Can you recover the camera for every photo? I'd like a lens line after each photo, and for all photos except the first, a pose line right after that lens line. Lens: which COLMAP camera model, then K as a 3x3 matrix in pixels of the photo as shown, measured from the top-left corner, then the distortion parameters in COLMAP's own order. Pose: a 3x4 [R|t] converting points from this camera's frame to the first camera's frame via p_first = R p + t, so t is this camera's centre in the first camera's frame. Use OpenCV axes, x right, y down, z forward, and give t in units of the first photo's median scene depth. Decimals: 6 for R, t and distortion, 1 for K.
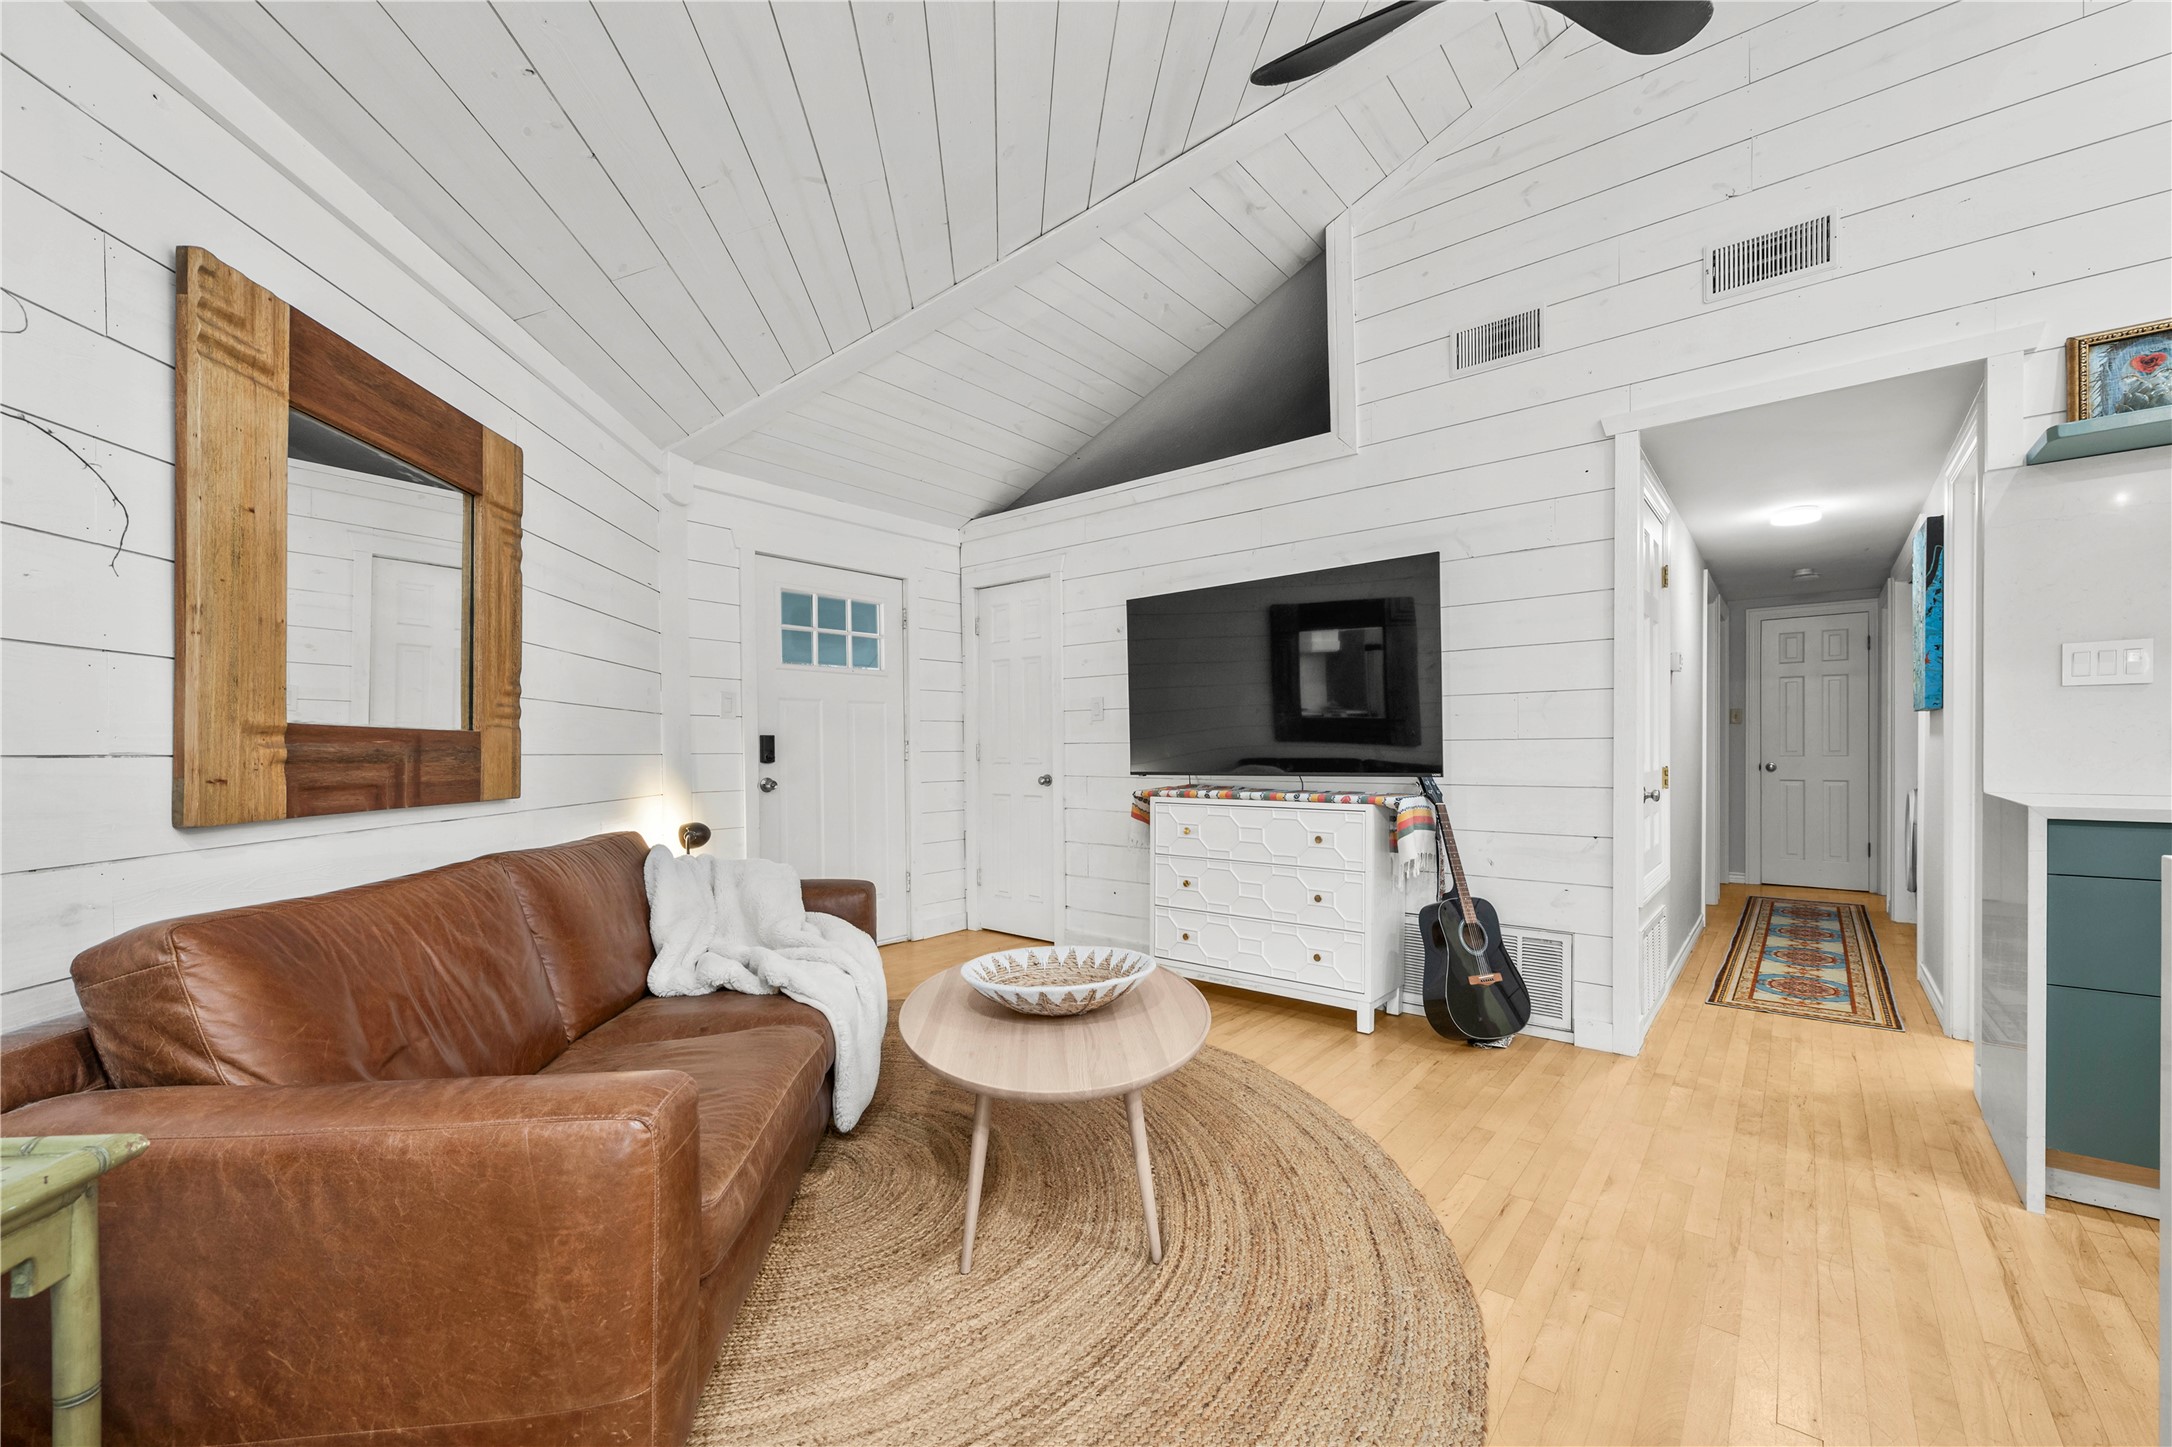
lens RADIAL K [[860.5, 0, 1099.0], [0, 860.5, 737.9], [0, 0, 1]] dist [-0.002645, -0.000387]
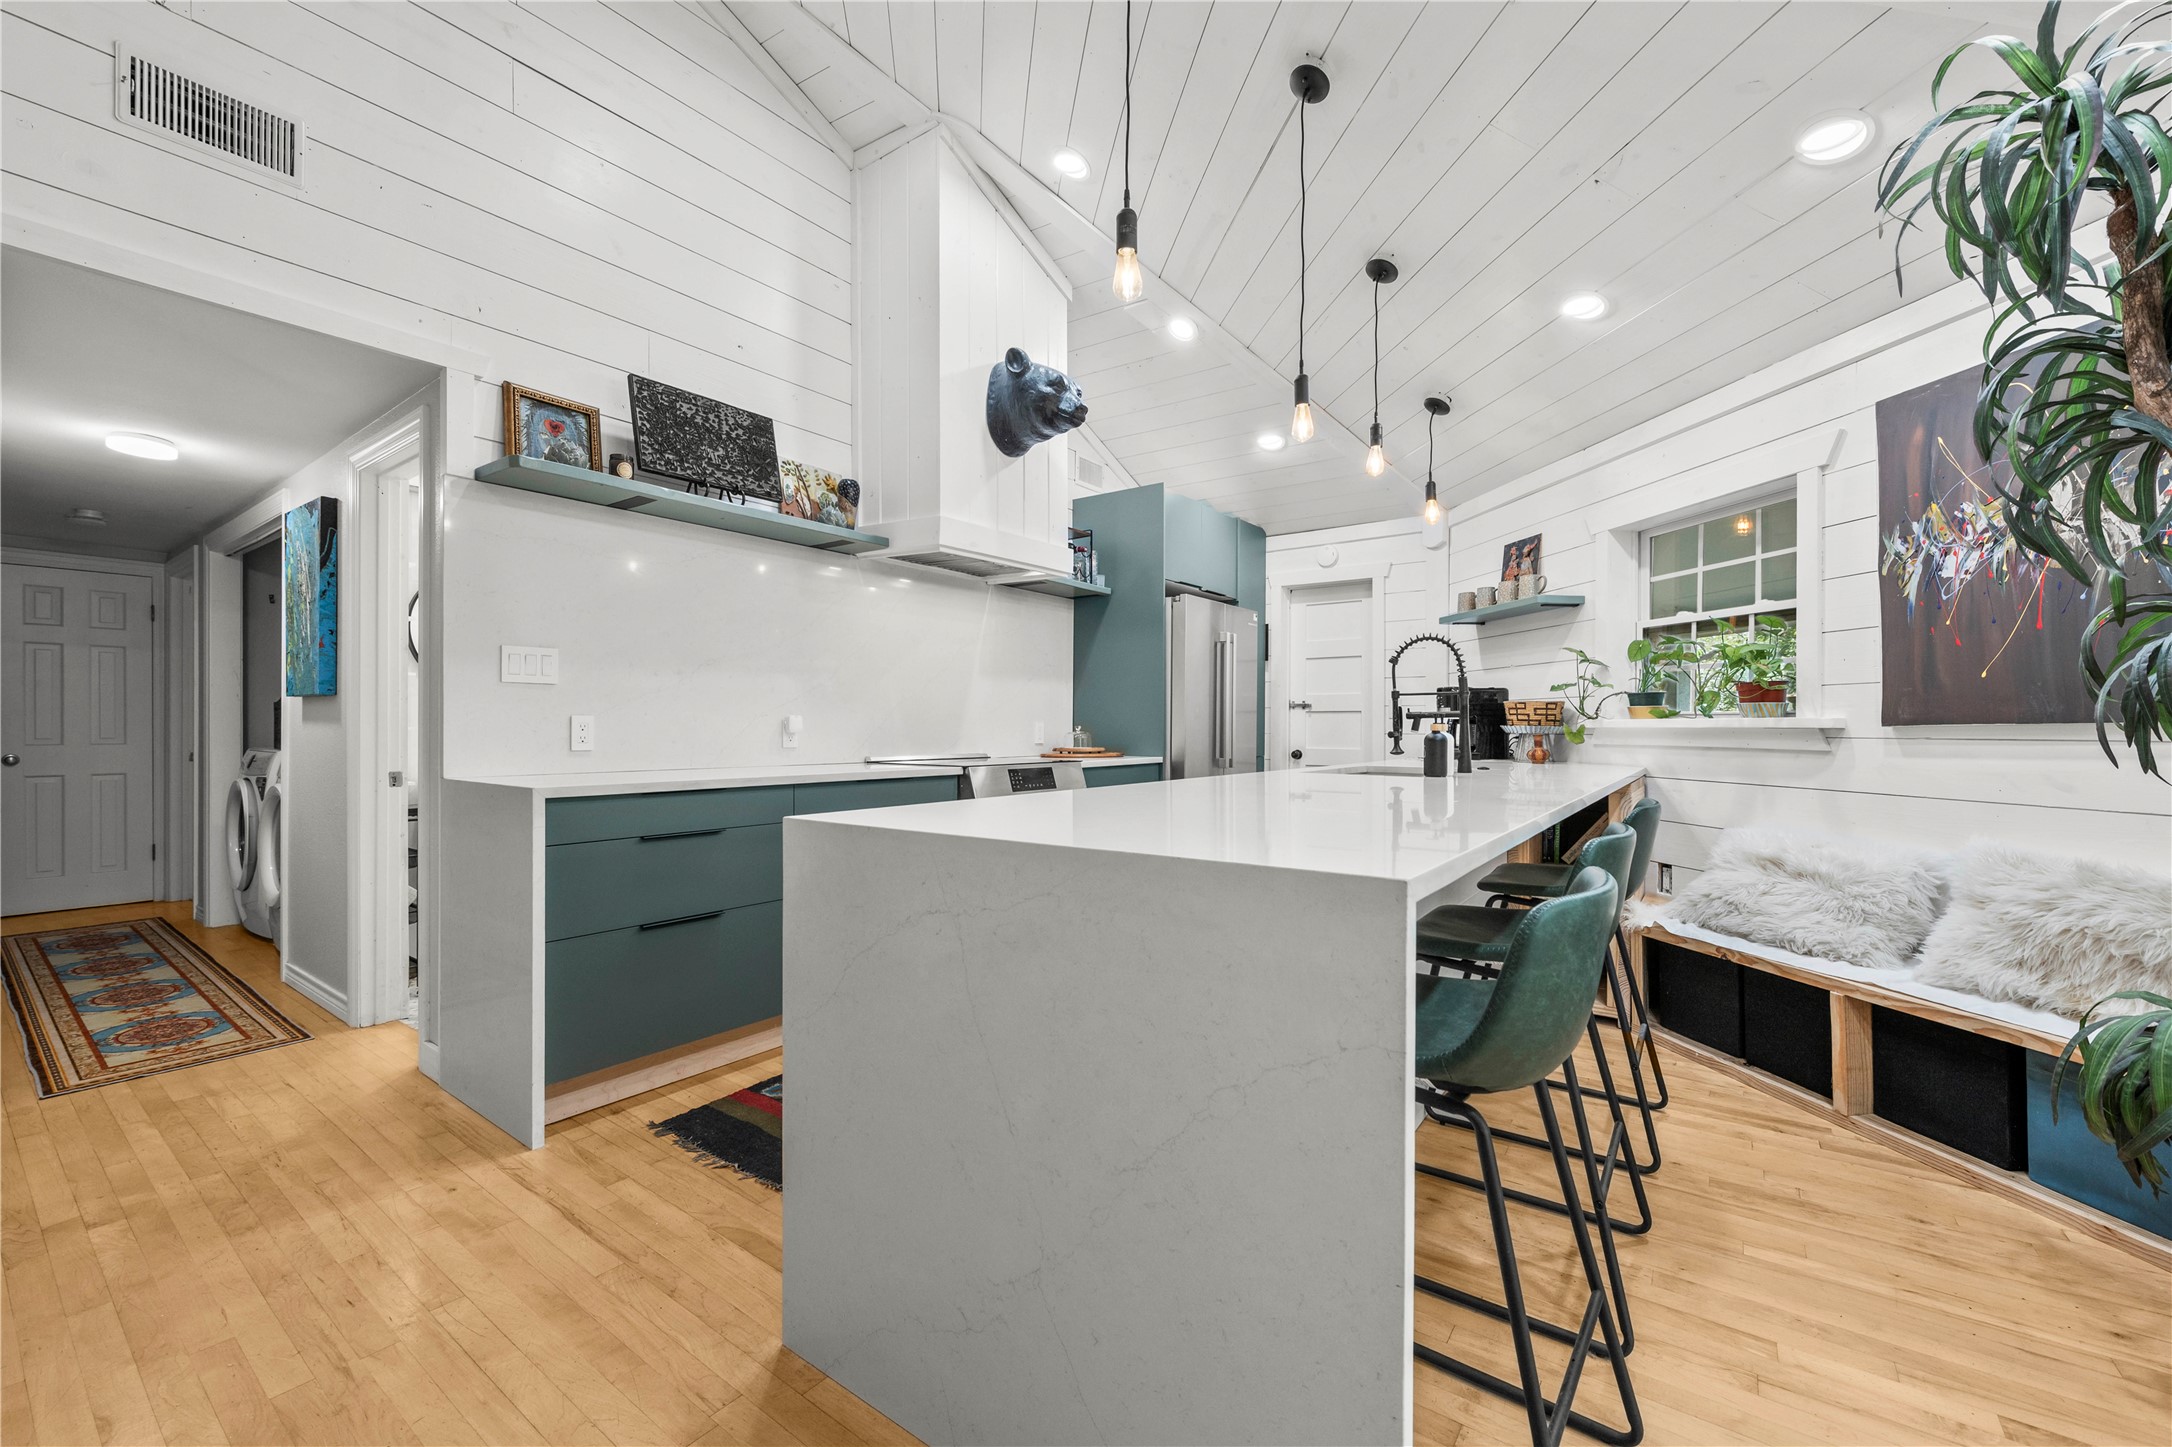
lens RADIAL K [[870.3, 0, 1086.0], [0, 870.3, 723.5], [0, 0, 1]] dist [0.001317, -0.000082]
pose [[-0.050674, 0.012995, 0.998631, -0.056435], [-0.012509, 0.999829, -0.013646, 0.001150], [-0.998637, -0.013183, -0.050502, 0.201983]]
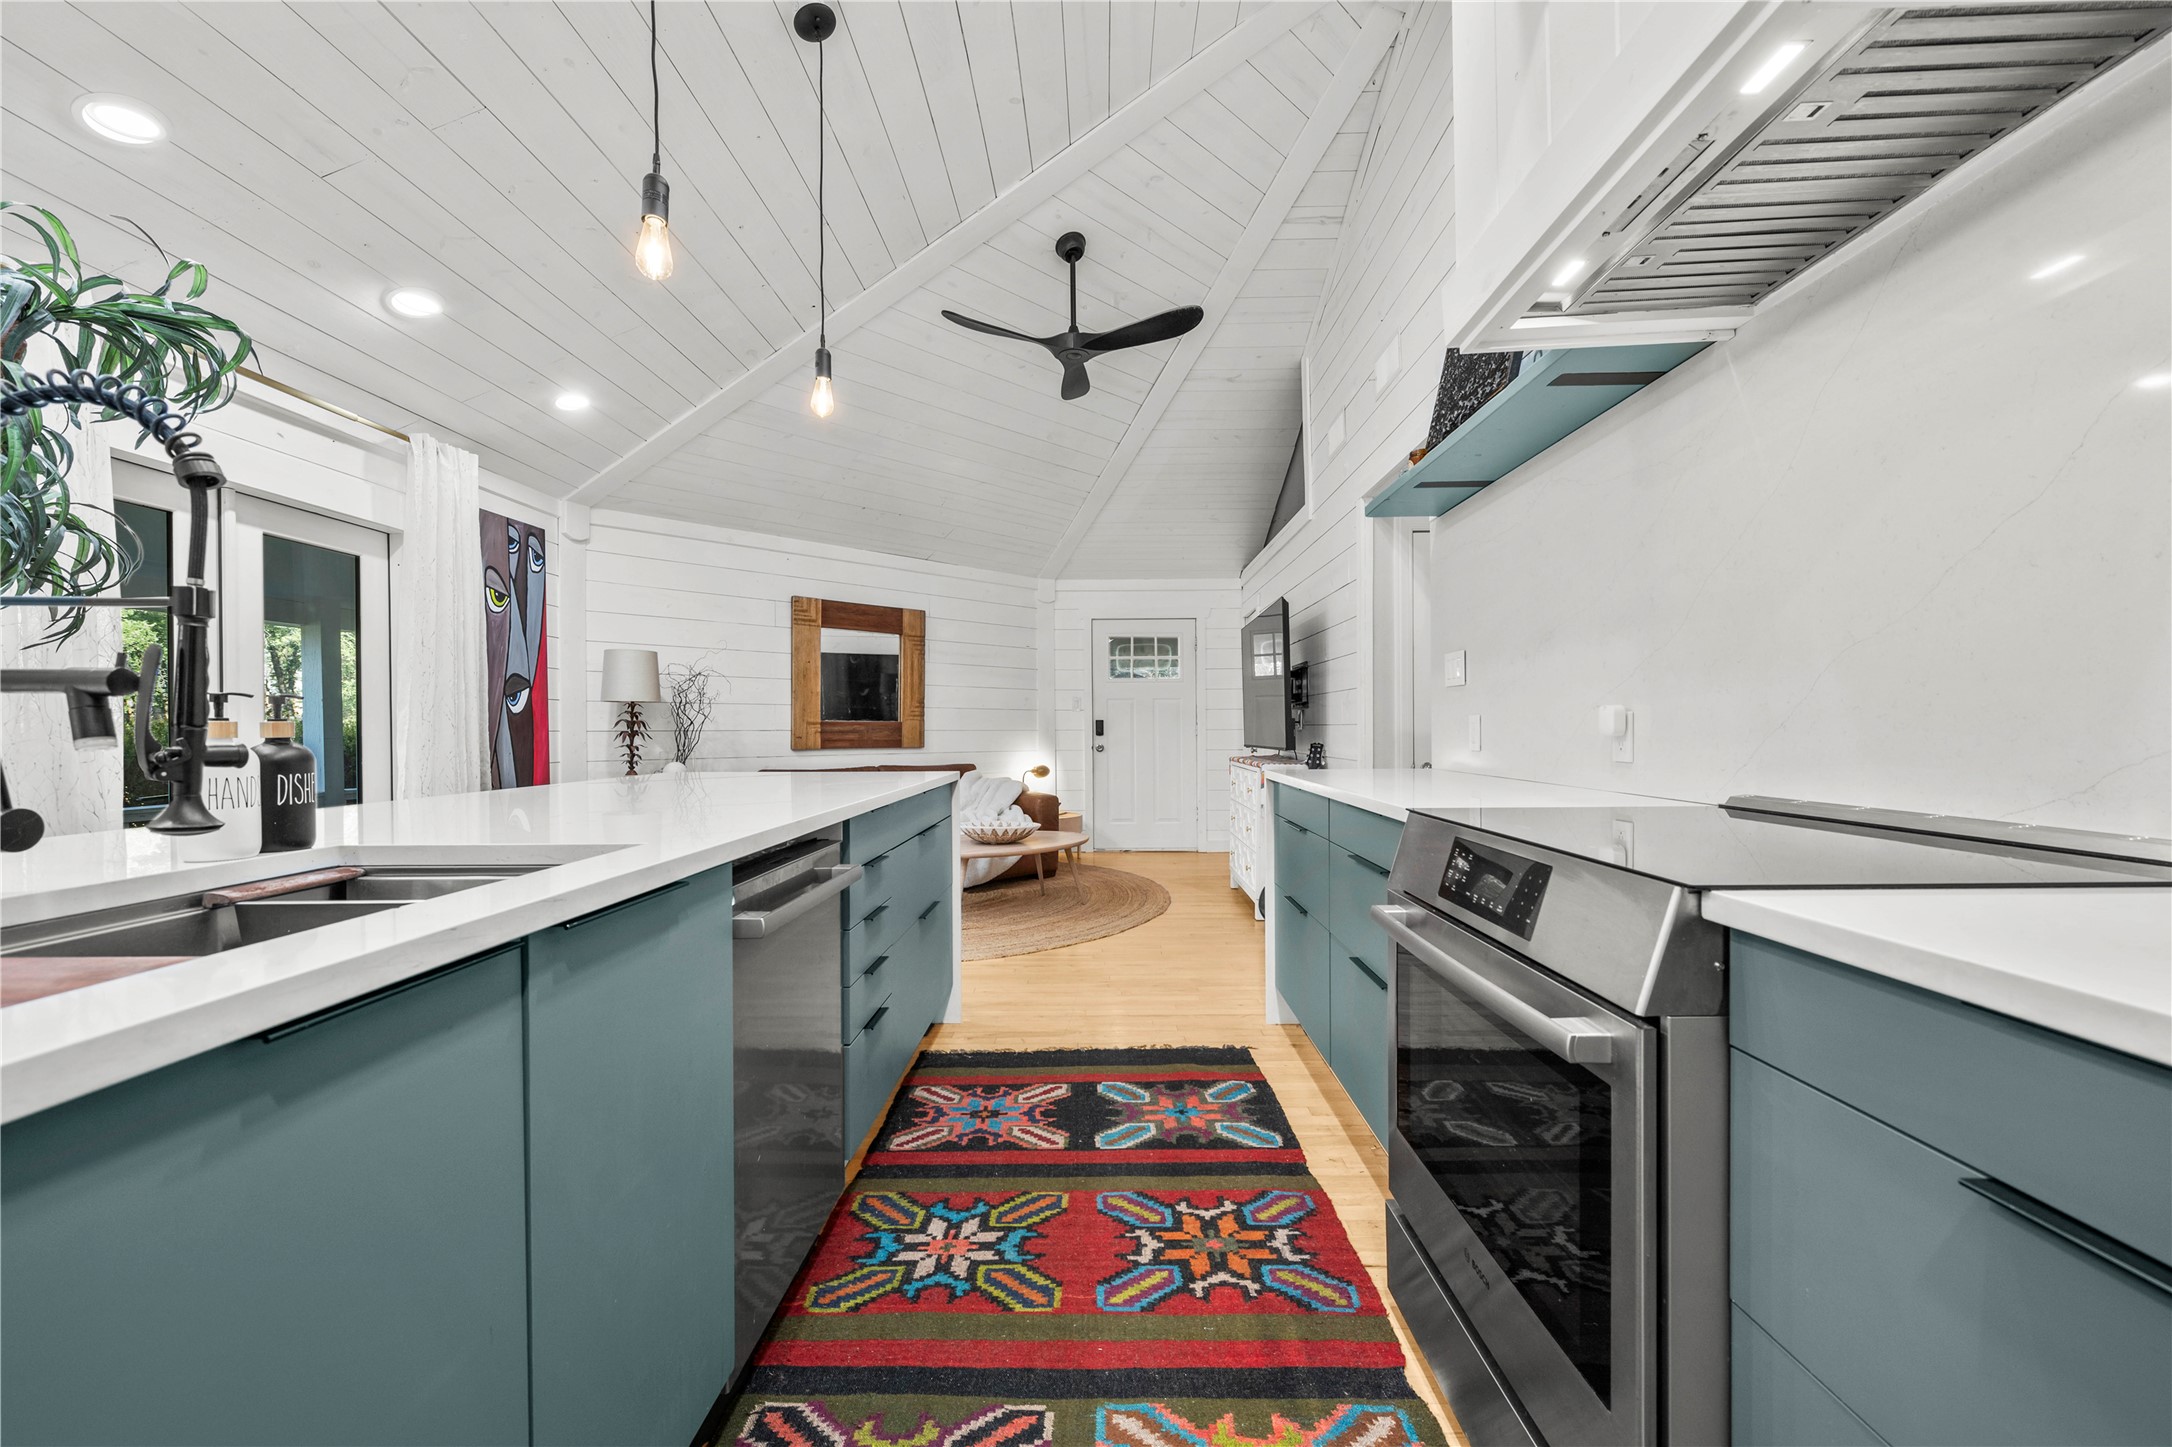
lens RADIAL K [[870.3, 0, 1086.0], [0, 870.3, 723.5], [0, 0, 1]] dist [0.001317, -0.000082]
pose [[0.622732, 0.001496, -0.782433, 1.353350], [0.007980, 0.999934, 0.008263, -0.015324], [0.782394, -0.011390, 0.622679, -0.195654]]
